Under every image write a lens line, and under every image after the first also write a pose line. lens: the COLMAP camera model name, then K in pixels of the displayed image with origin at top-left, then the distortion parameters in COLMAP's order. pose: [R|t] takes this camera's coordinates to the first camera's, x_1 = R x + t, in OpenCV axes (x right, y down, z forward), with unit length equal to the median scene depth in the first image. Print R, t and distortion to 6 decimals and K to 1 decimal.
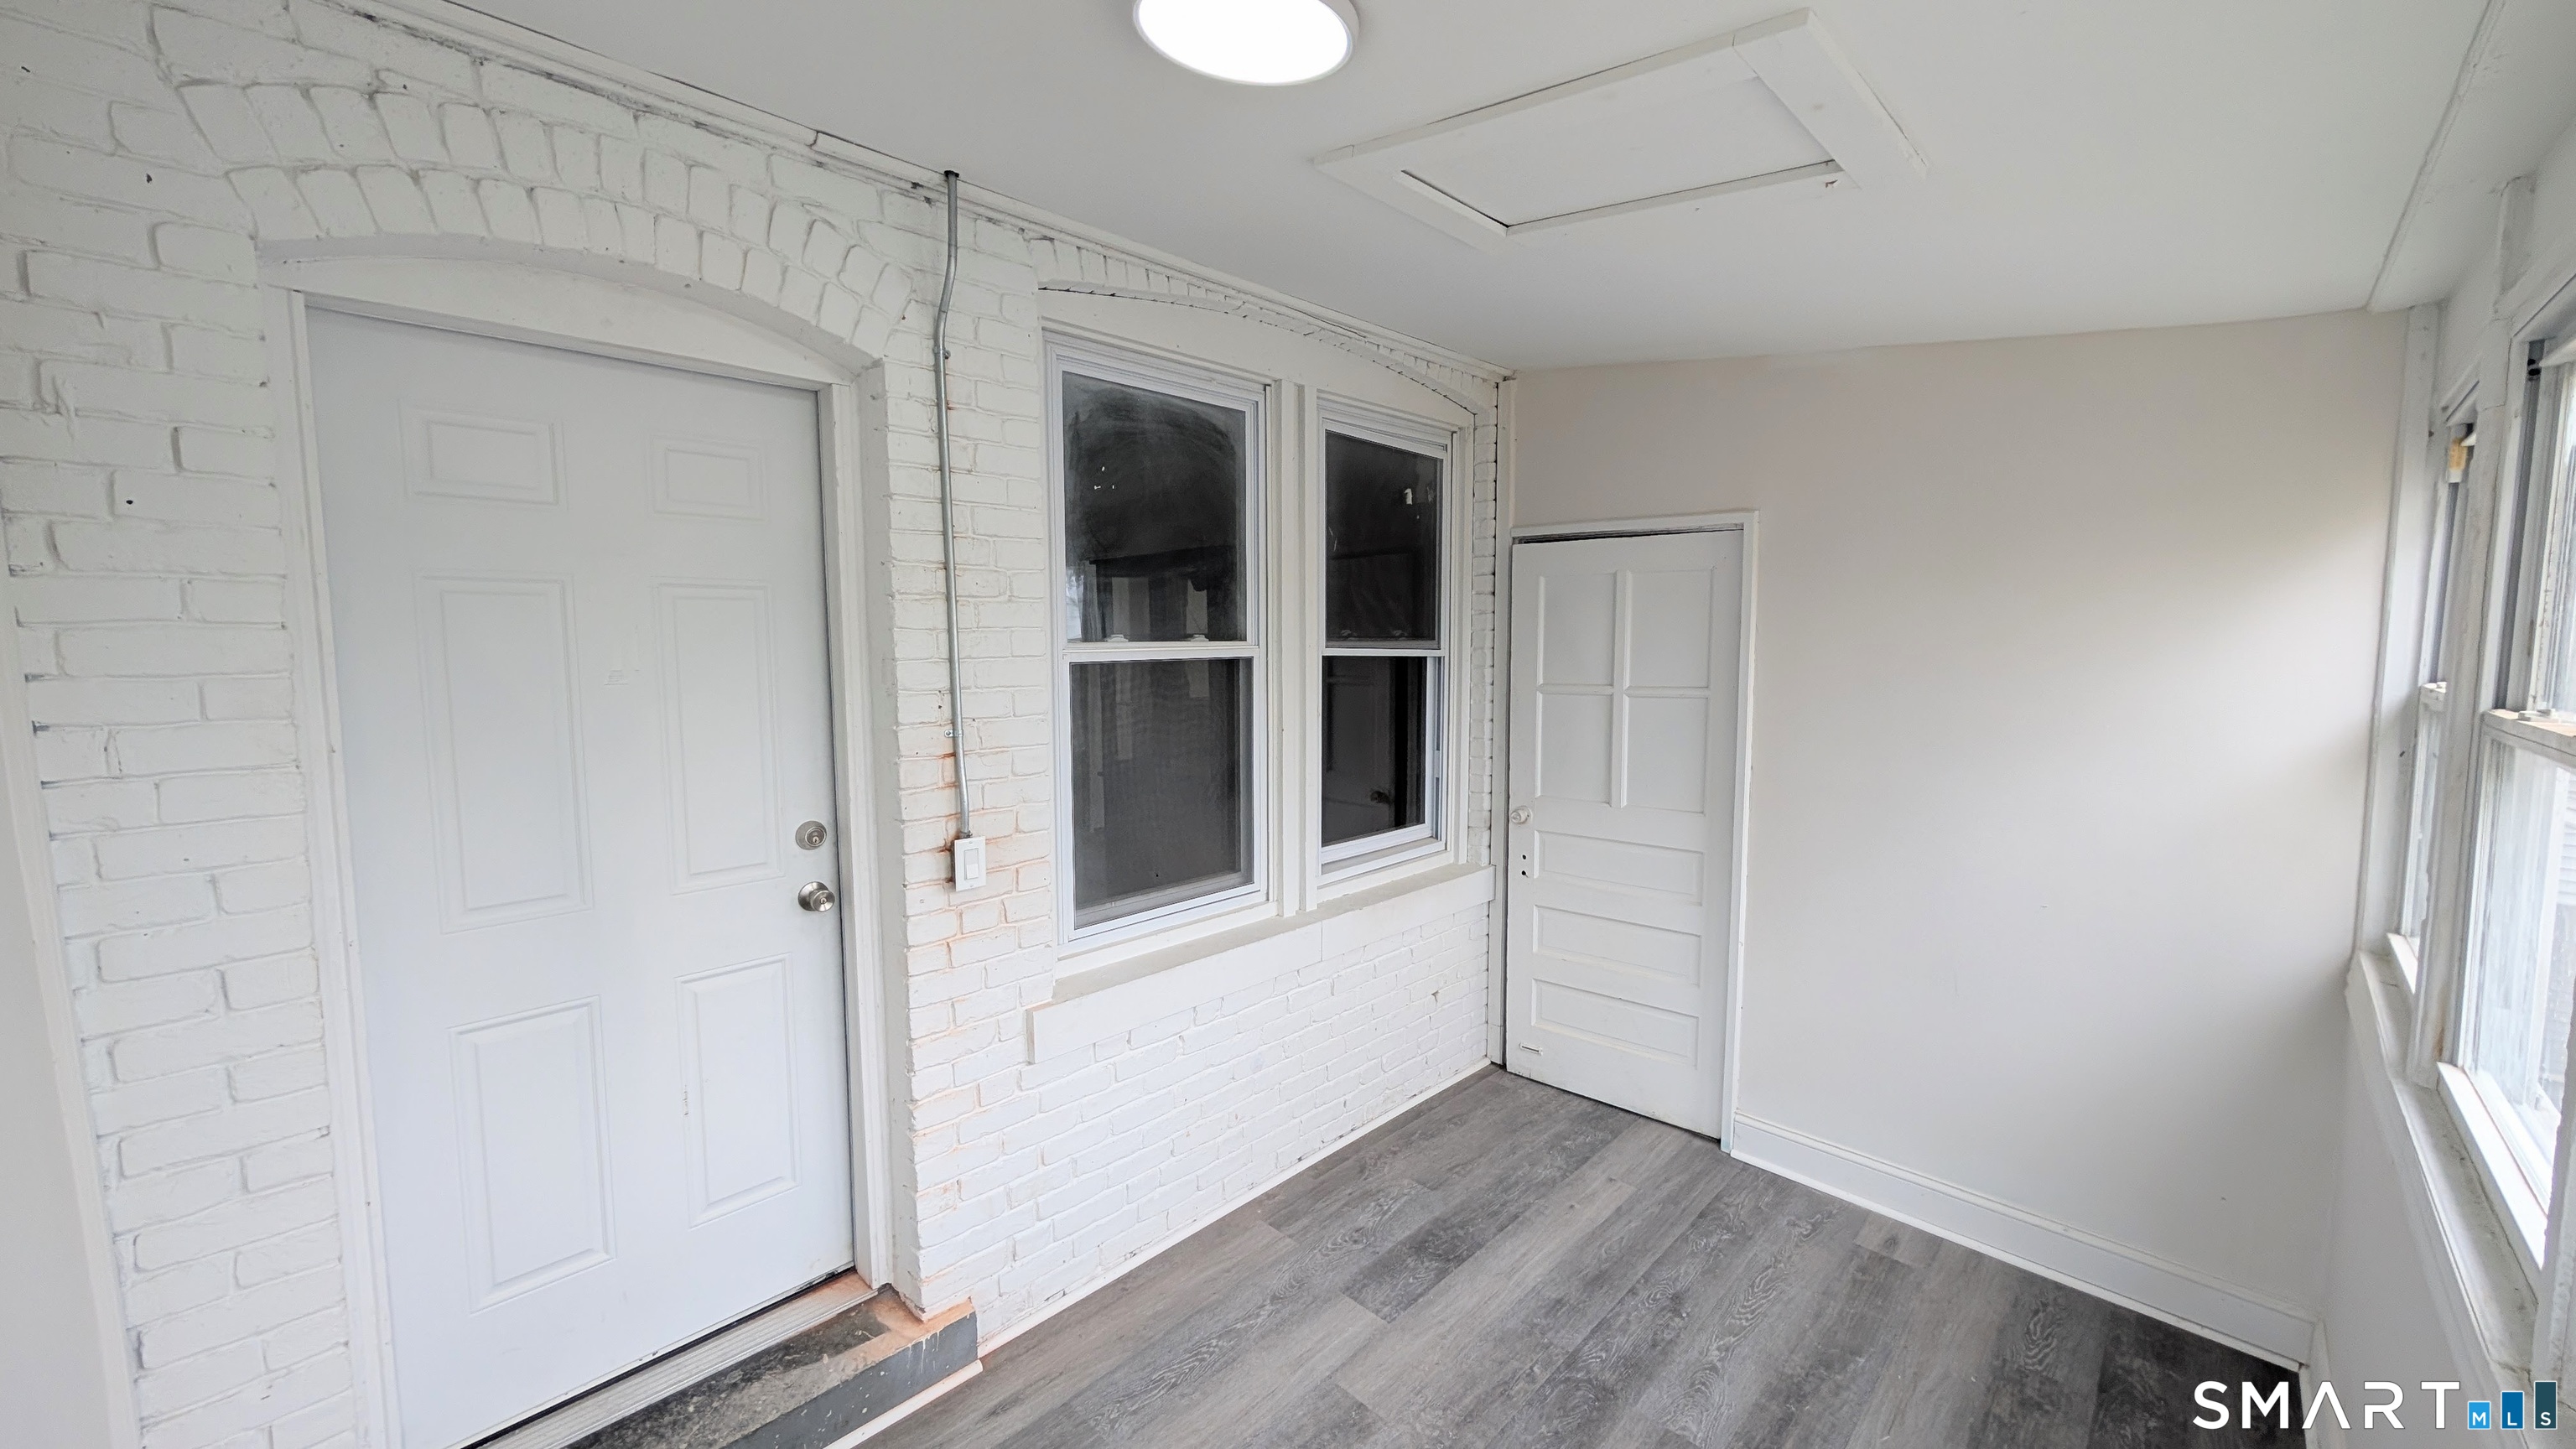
lens RADIAL K [[973.7, 0, 1287.8], [0, 973.7, 720.4], [0, 0, 1]] dist [0.003007, -0.000052]
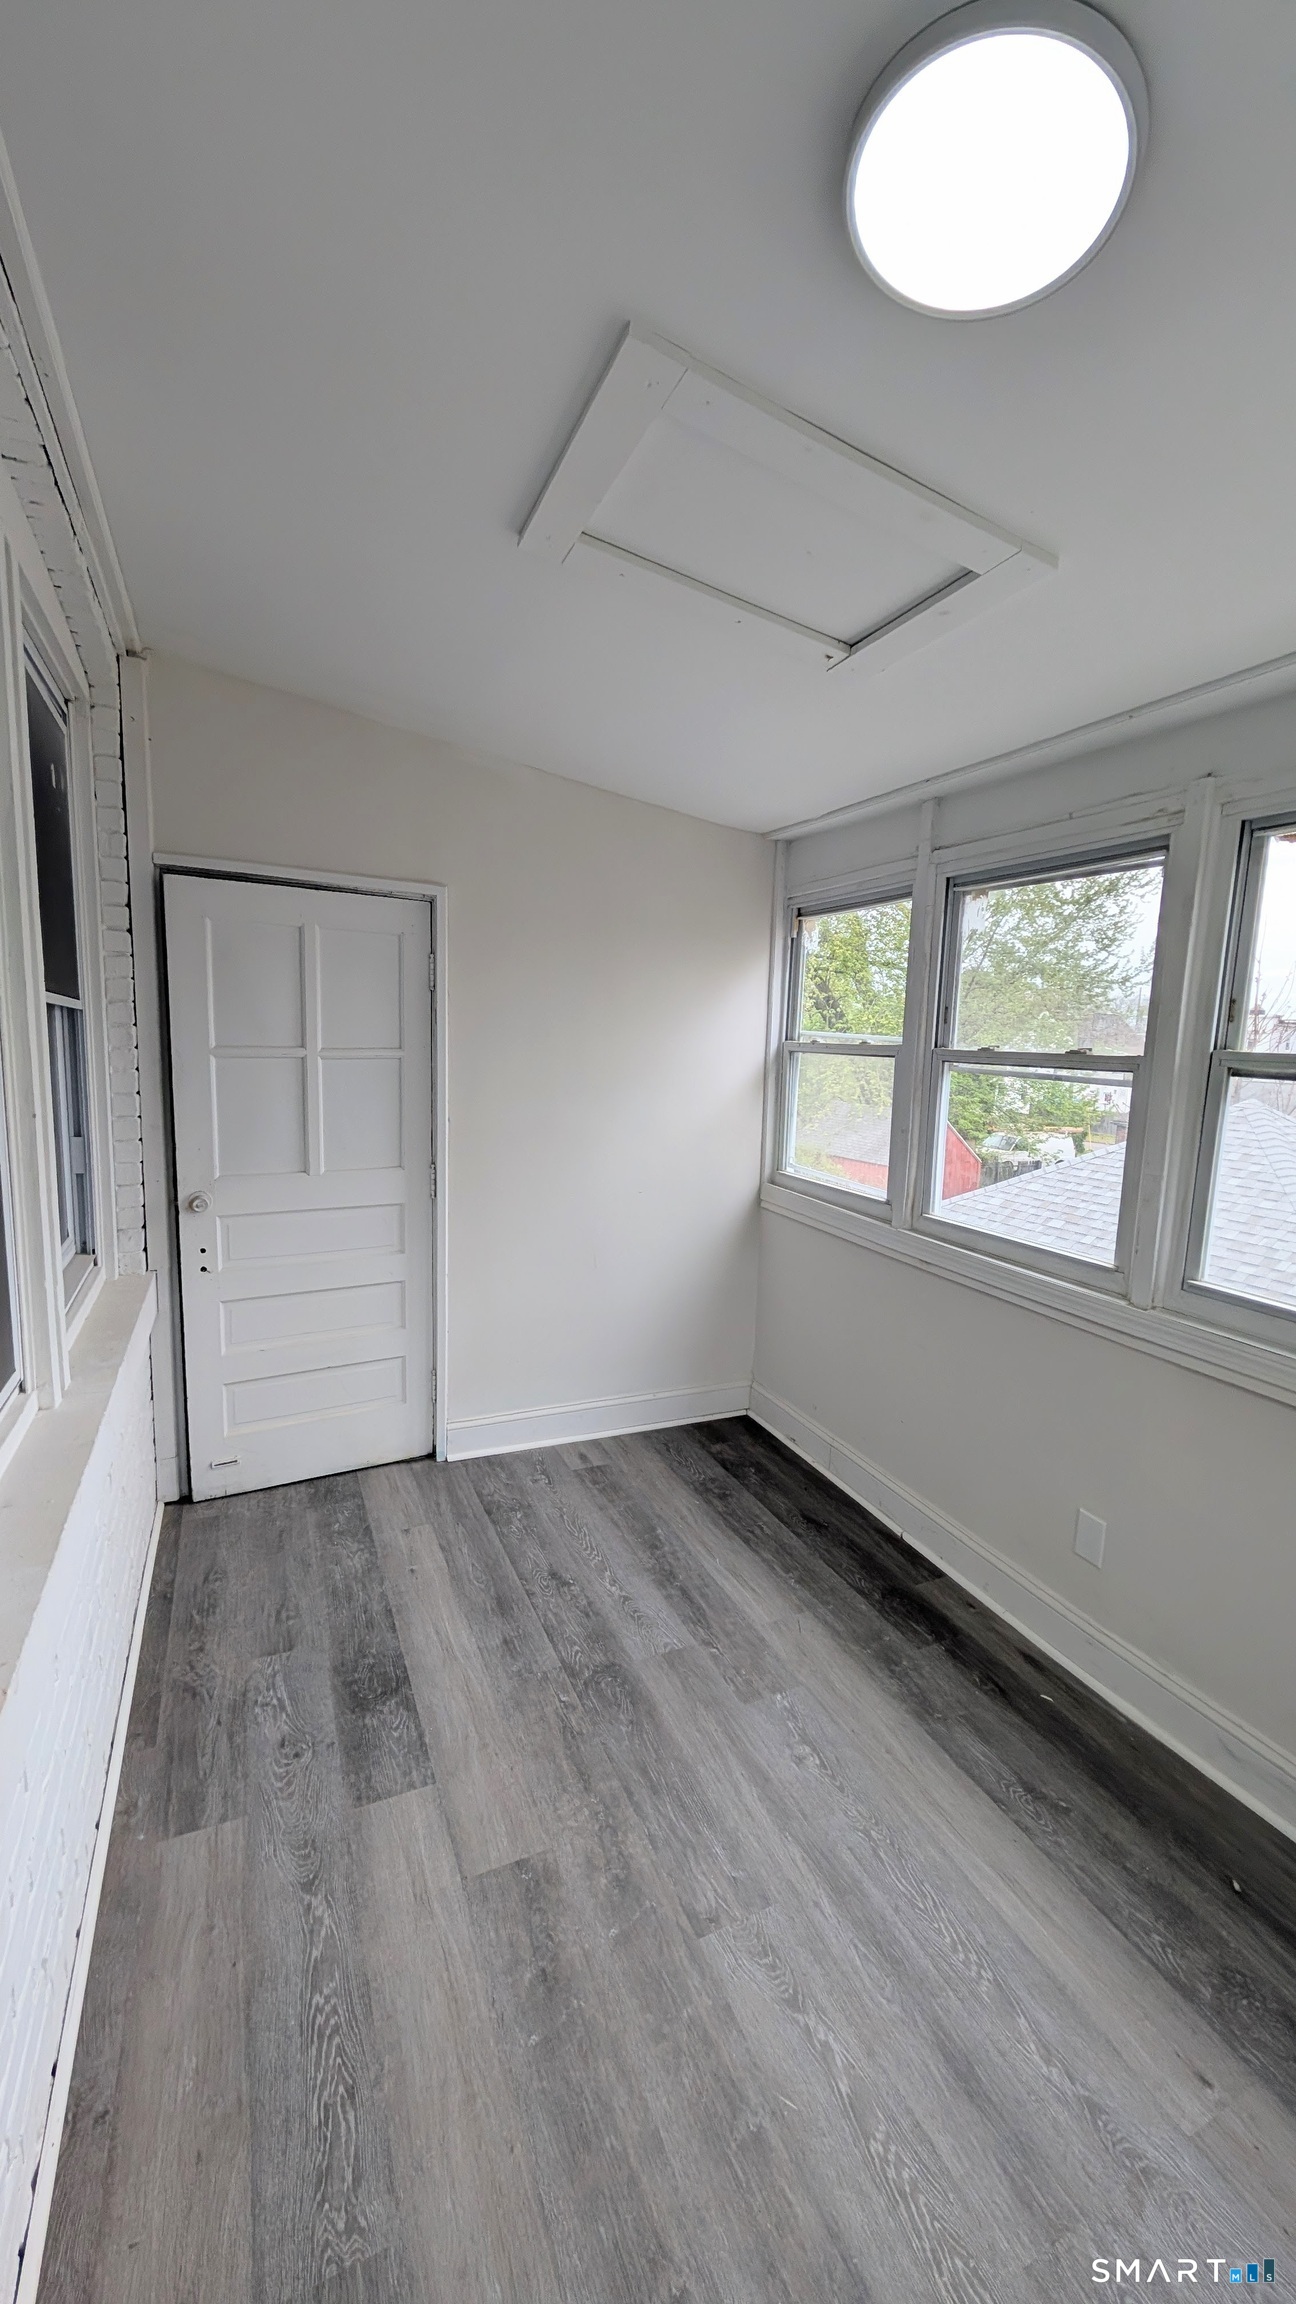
lens RADIAL K [[870.9, 0, 654.2], [0, 870.9, 1152.6], [0, 0, 1]] dist [0.003007, -0.000052]
pose [[0.348315, -0.112249, 0.930632, -0.422104], [0.048648, 0.993631, 0.101640, -0.004491], [-0.936114, 0.009871, 0.351558, 0.471691]]
